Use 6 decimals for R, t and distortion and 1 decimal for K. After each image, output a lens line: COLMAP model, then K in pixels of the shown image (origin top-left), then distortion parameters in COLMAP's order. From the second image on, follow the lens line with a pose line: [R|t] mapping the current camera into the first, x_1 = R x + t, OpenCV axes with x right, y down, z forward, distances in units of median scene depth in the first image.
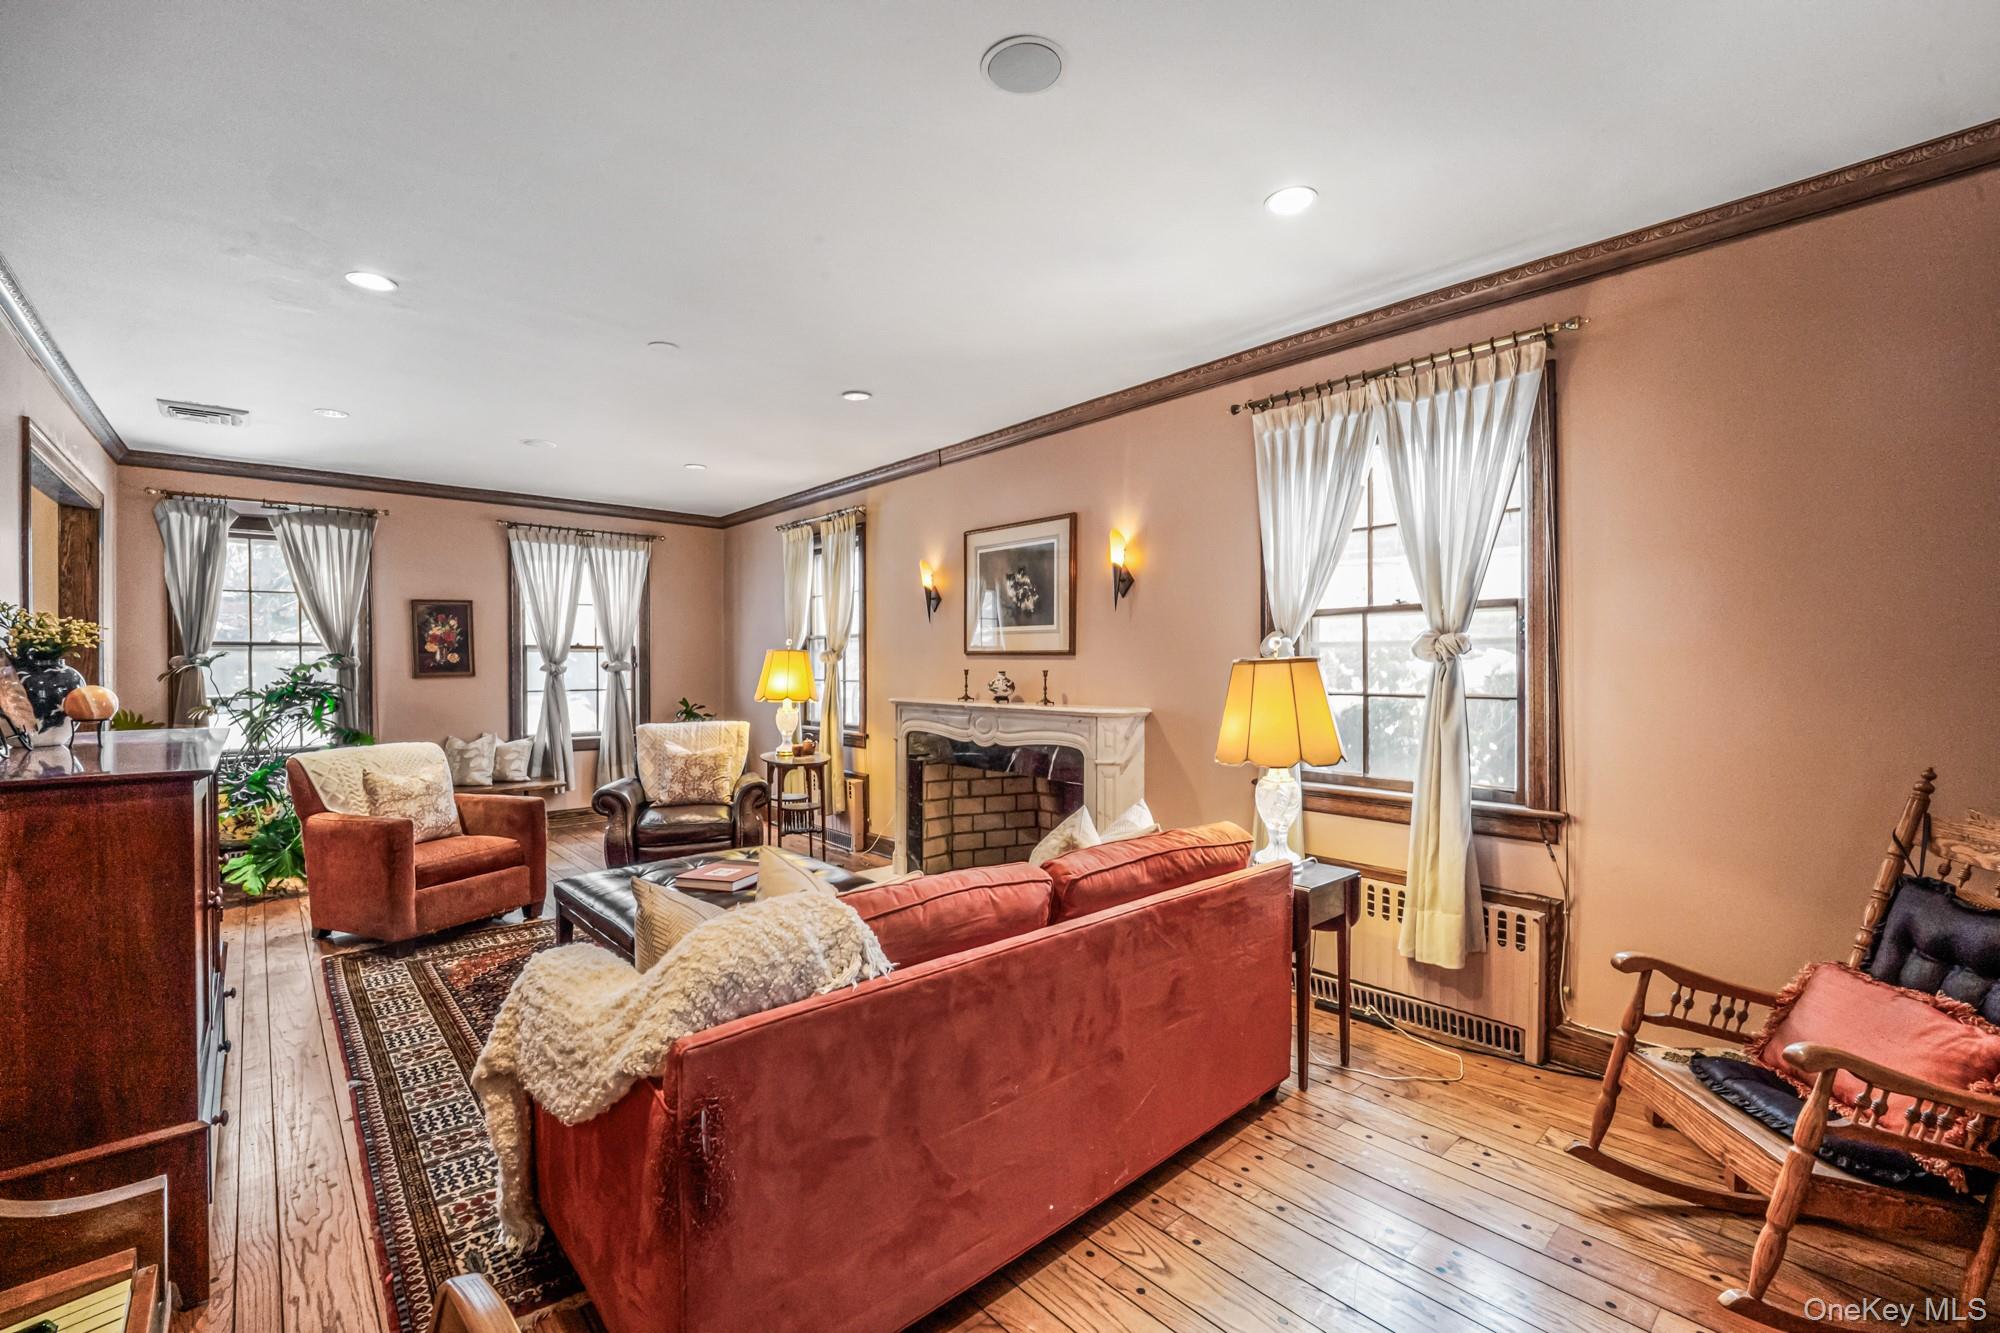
lens RADIAL K [[850.6, 0, 995.2], [0, 850.6, 669.0], [0, 0, 1]] dist [-0.006158, -0.008750]
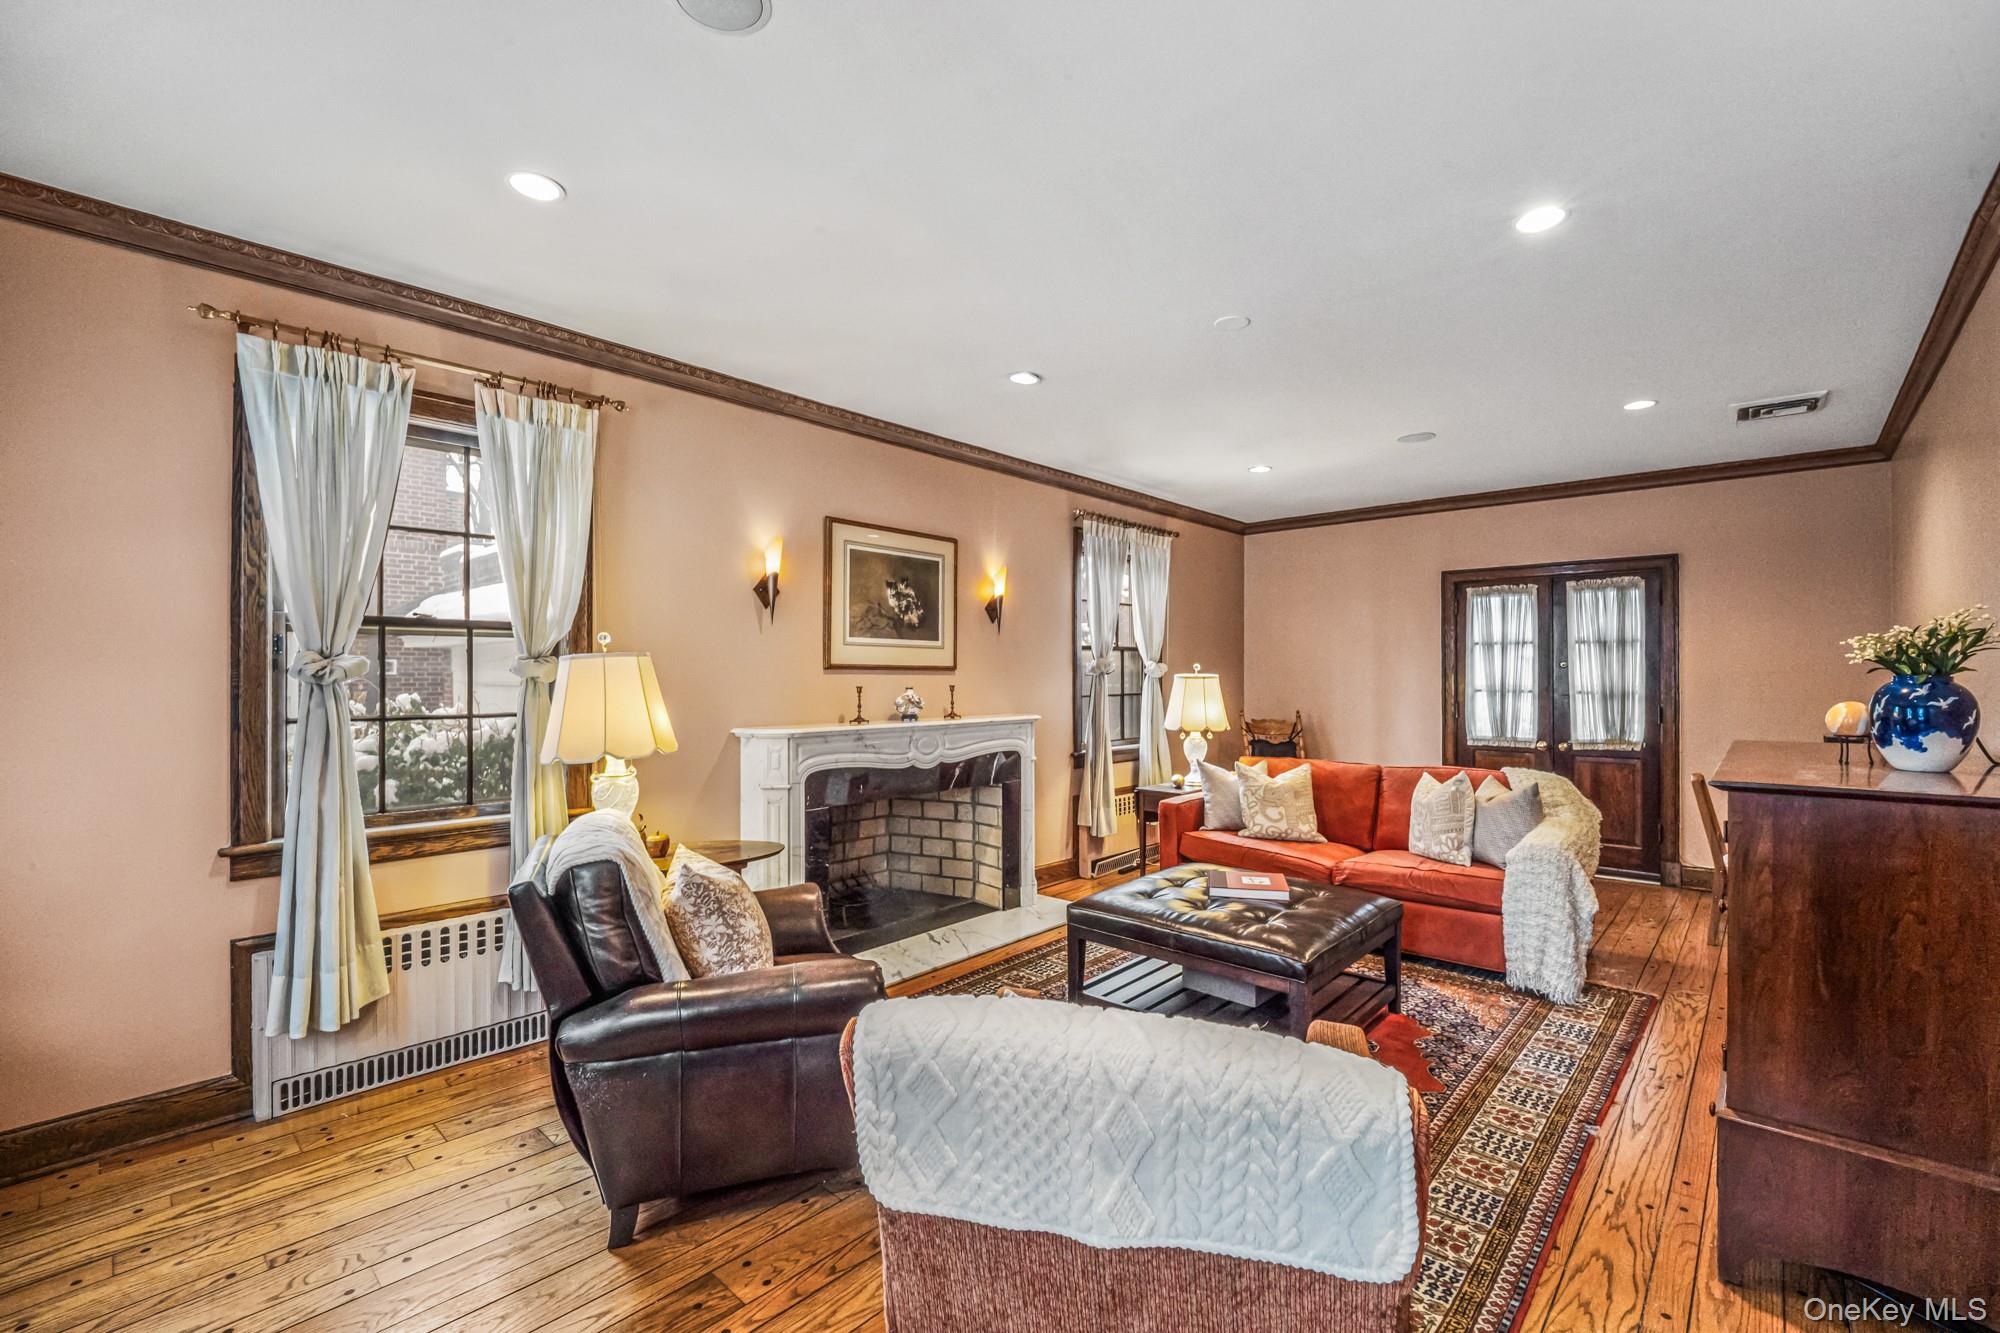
lens RADIAL K [[850.6, 0, 996.0], [0, 850.6, 671.5], [0, 0, 1]] dist [-0.006158, -0.008750]
pose [[-0.104038, 0.007379, 0.994546, -0.950010], [0.011312, 0.999917, -0.006235, -0.007711], [-0.994509, 0.010602, -0.104113, 1.023376]]
